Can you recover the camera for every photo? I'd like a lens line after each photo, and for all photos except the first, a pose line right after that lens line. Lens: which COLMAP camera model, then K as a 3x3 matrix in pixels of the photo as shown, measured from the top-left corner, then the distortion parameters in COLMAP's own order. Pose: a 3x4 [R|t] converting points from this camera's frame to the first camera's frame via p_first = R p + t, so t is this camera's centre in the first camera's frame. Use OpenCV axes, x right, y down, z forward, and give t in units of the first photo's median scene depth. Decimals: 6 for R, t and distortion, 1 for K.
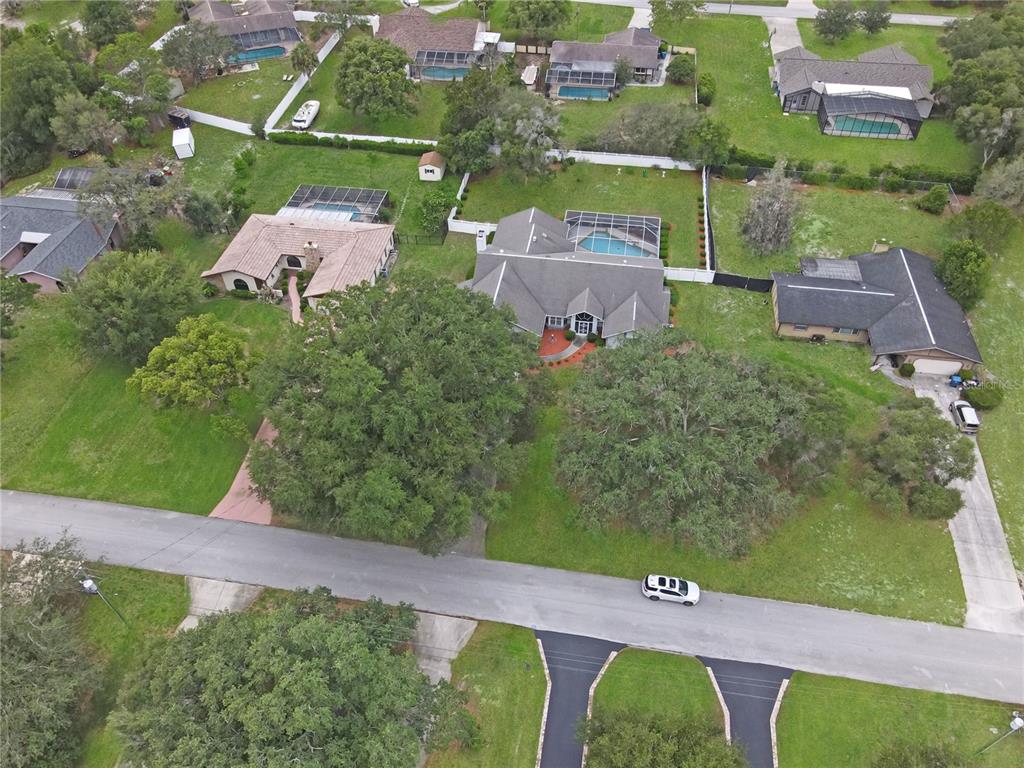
lens RADIAL K [[751.0, 0, 512.9], [0, 751.0, 382.0], [0, 0, 1]] dist [0.016567, -0.000891]
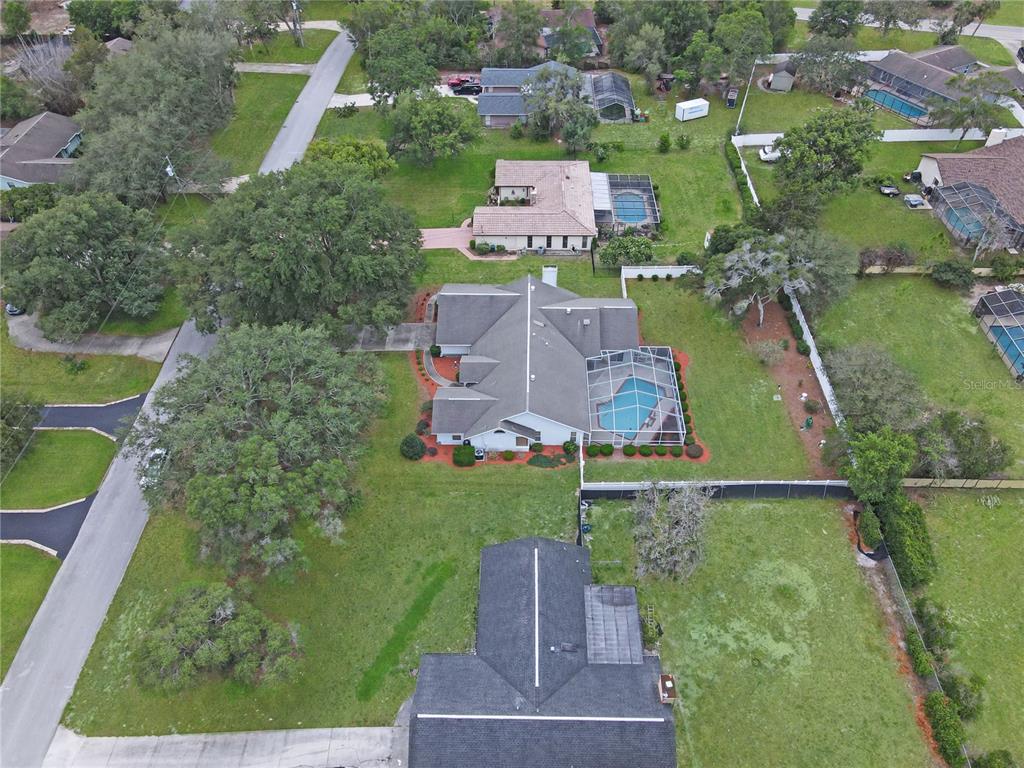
lens RADIAL K [[751.0, 0, 511.9], [0, 751.0, 385.7], [0, 0, 1]] dist [0.016567, -0.000891]
pose [[0.136371, 0.700458, -0.700544, 0.623606], [-0.696340, 0.570760, 0.435137, -0.422761], [0.704637, 0.428476, 0.565592, 0.418403]]
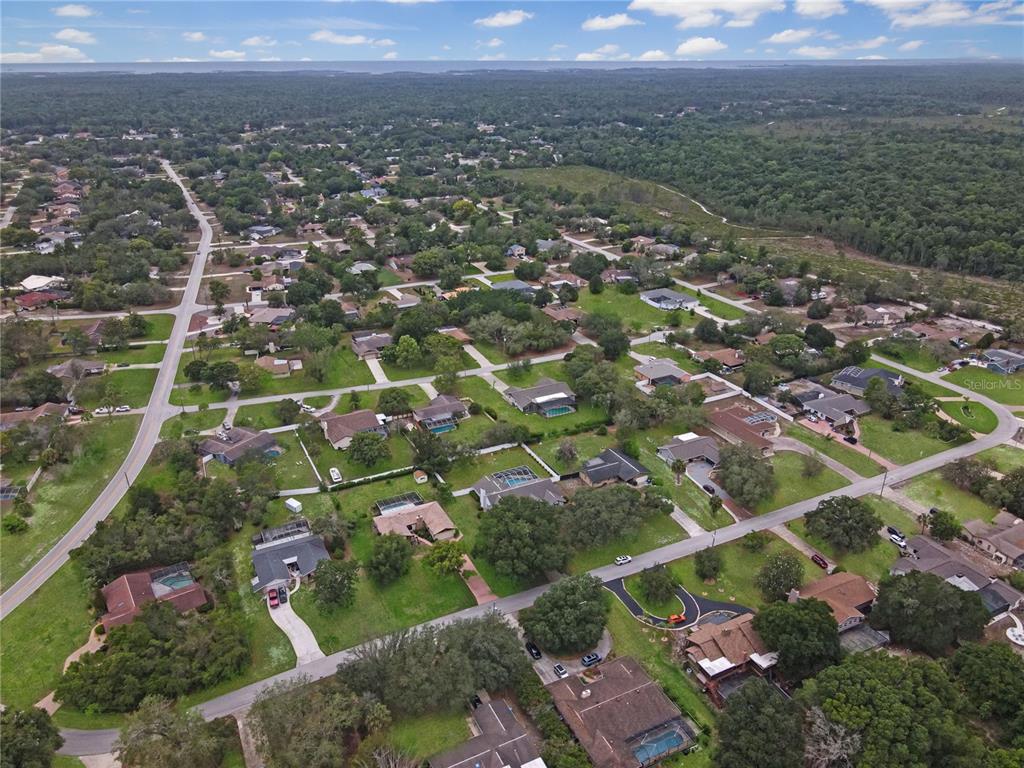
lens RADIAL K [[751.0, 0, 504.1], [0, 751.0, 388.0], [0, 0, 1]] dist [0.016567, -0.000891]
pose [[0.814863, -0.231993, 0.531204, -1.062341], [0.410105, 0.878381, -0.245481, 0.130422], [-0.409650, 0.417883, 0.810901, -1.031784]]
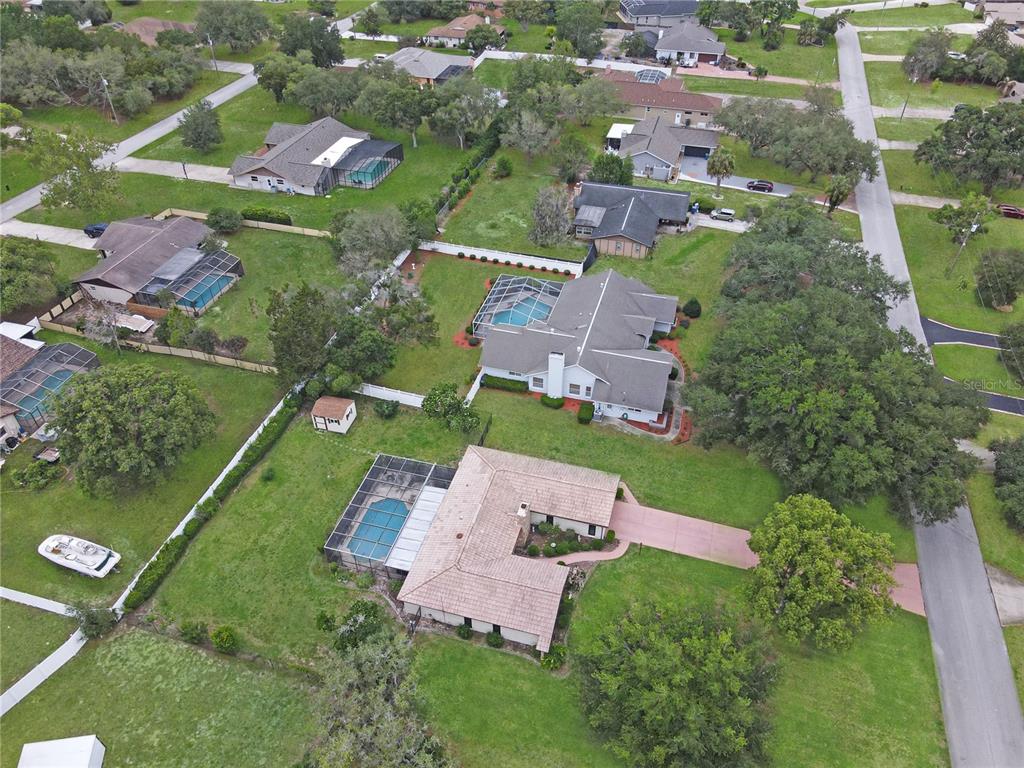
lens RADIAL K [[751.0, 0, 509.2], [0, 751.0, 384.8], [0, 0, 1]] dist [0.016567, -0.000891]
pose [[0.122927, -0.621787, 0.773479, -0.689634], [0.702978, 0.604697, 0.374384, -0.487684], [-0.700508, 0.497717, 0.511436, 0.494558]]
